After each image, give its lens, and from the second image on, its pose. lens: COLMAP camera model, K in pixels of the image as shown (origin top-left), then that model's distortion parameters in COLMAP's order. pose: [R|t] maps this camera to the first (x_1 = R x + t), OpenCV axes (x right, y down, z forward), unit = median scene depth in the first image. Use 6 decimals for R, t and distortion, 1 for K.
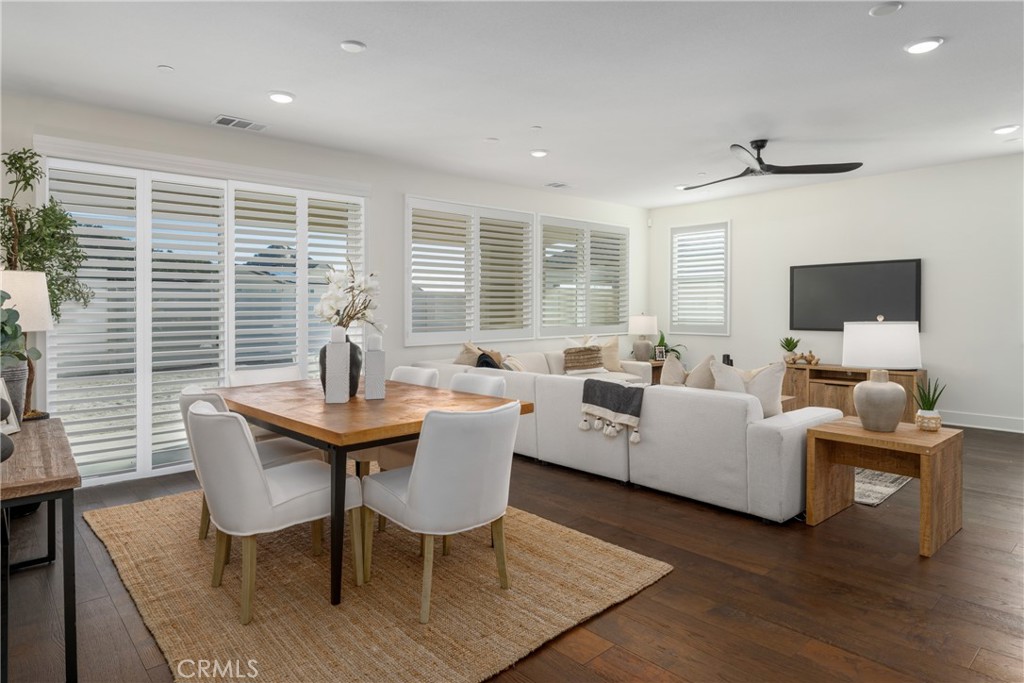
lens RADIAL K [[594.2, 0, 512.6], [0, 594.2, 317.6], [0, 0, 1]] dist [0.000466, 0.000330]
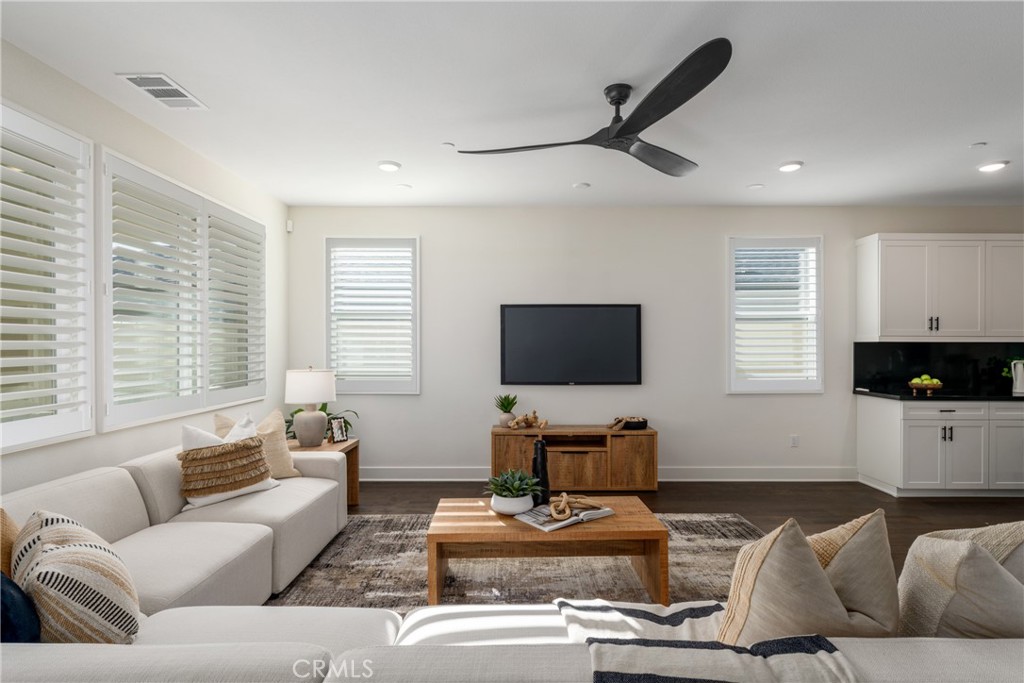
lens RADIAL K [[523.3, 0, 514.2], [0, 523.3, 353.9], [0, 0, 1]] dist [-0.001527, 0.000382]
pose [[0.671489, -0.003746, 0.741005, -0.038326], [0.005070, 0.999987, 0.000461, -0.020797], [-0.740998, 0.003447, 0.671499, 0.523830]]
